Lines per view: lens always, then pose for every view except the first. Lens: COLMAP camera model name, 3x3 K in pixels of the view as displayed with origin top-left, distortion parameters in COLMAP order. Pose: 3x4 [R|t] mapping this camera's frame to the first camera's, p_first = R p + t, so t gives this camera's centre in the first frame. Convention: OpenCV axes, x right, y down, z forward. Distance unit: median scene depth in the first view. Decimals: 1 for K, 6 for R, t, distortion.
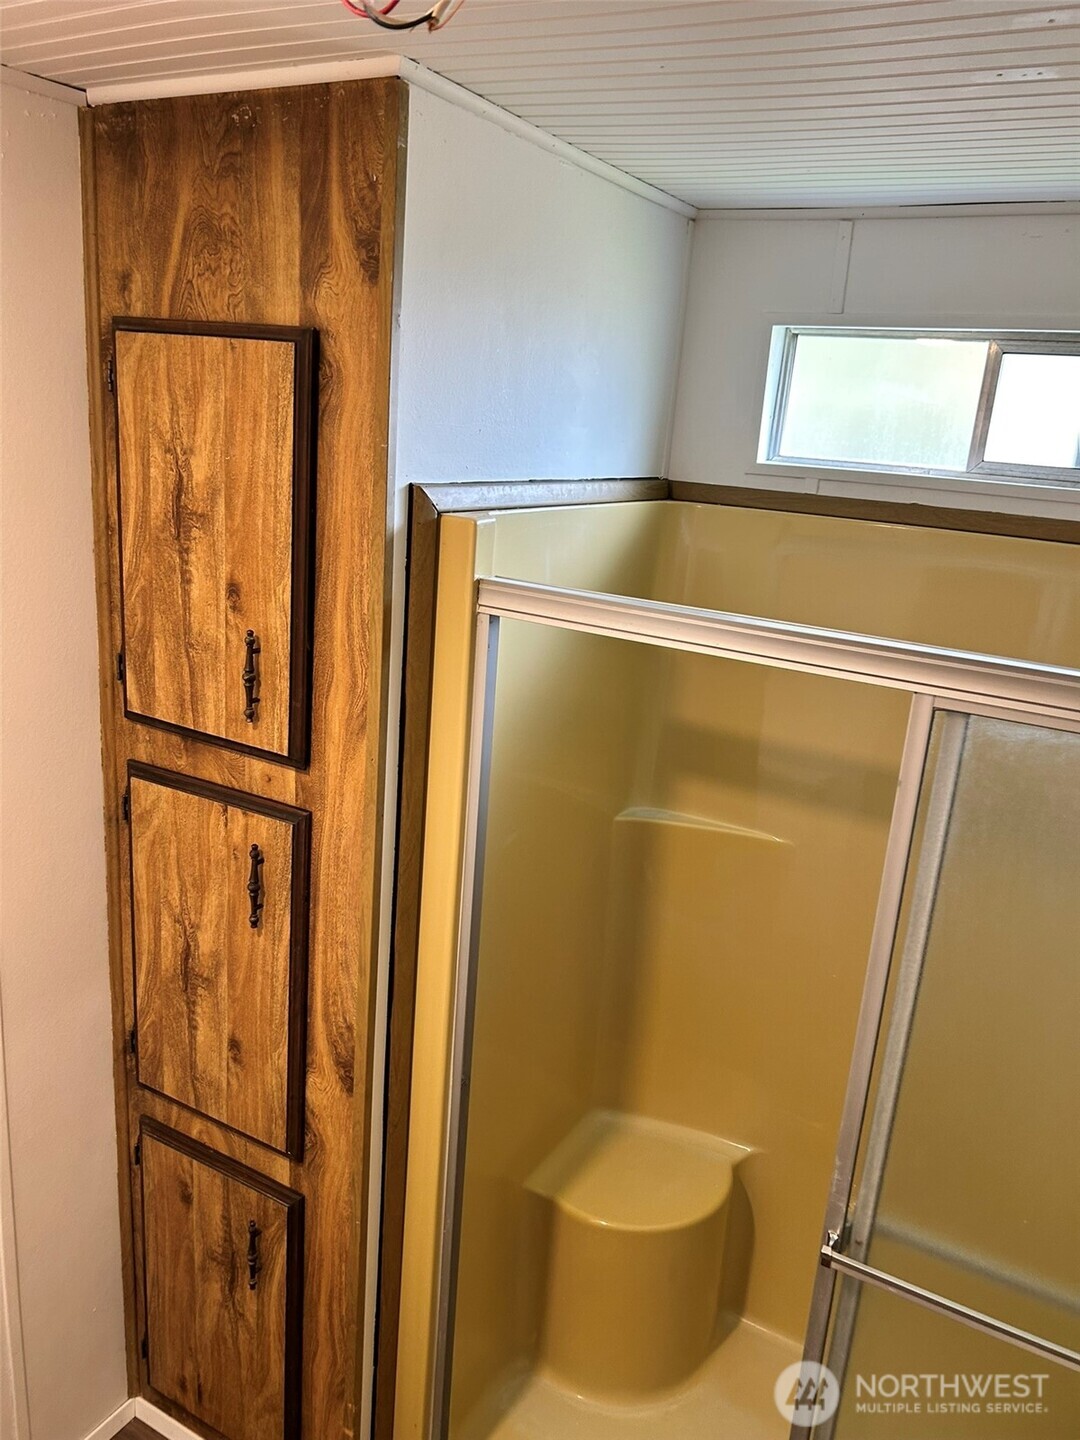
lens RADIAL K [[1082.0, 0, 544.8], [0, 1082.0, 722.3], [0, 0, 1]] dist [0.039220, -0.033450]
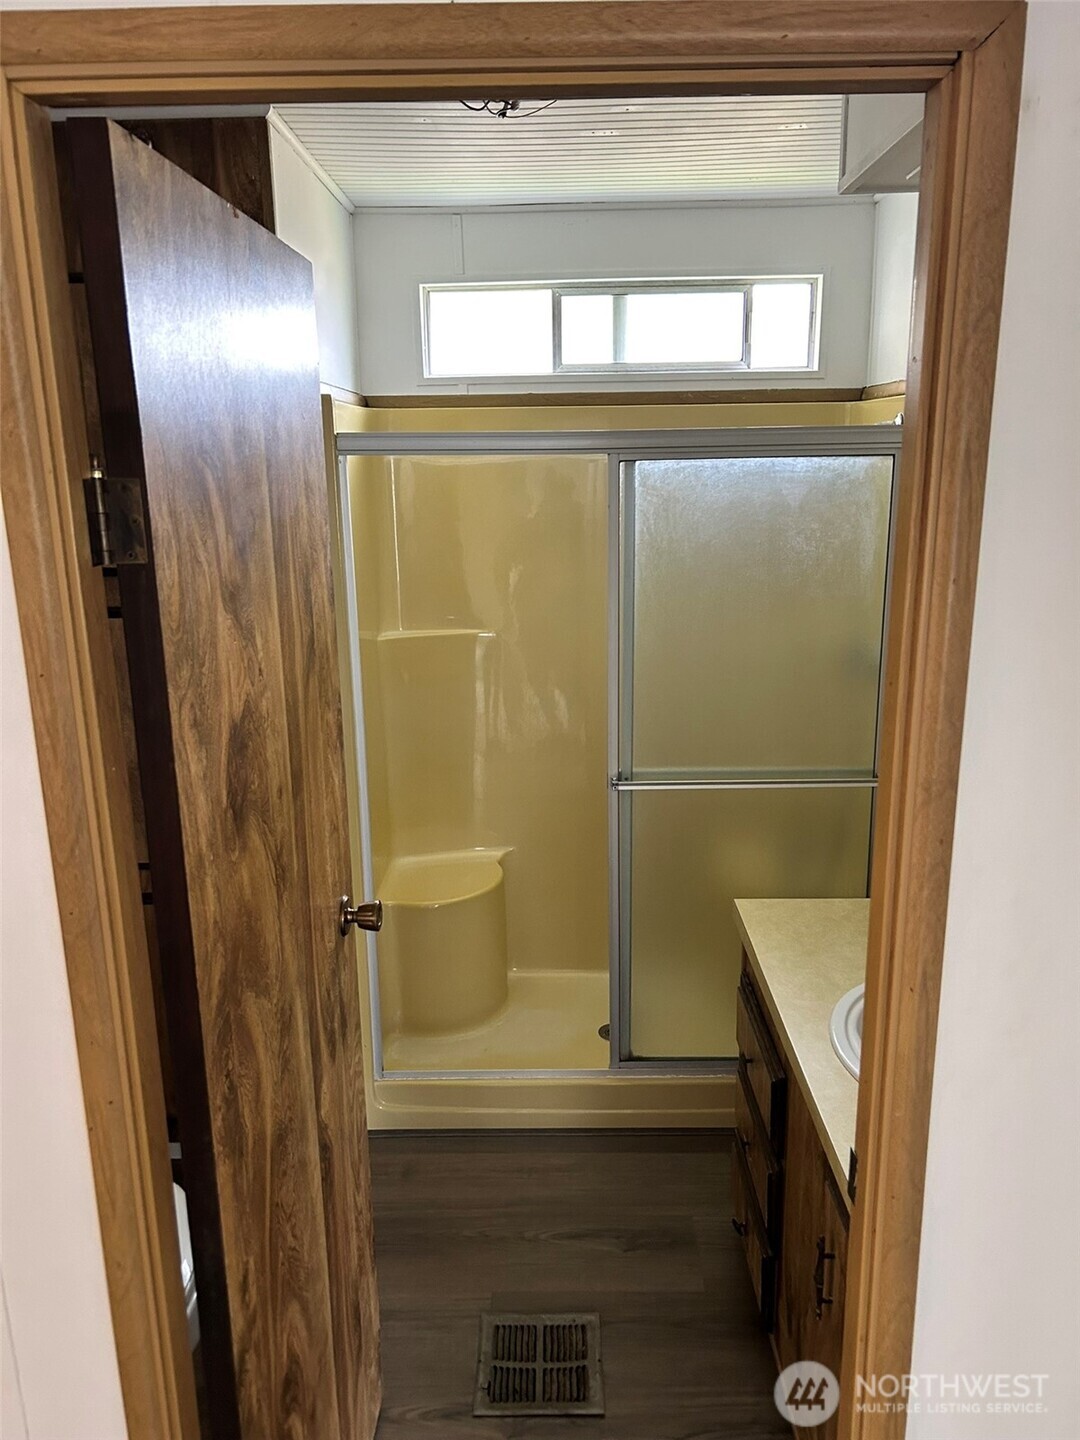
lens RADIAL K [[1082.0, 0, 539.0], [0, 1082.0, 723.5], [0, 0, 1]] dist [0.039220, -0.033450]
pose [[0.870341, -0.204500, 0.447981, -0.470981], [0.212556, 0.976596, 0.032853, 0.227727], [-0.444215, 0.066628, 0.893439, -0.402599]]
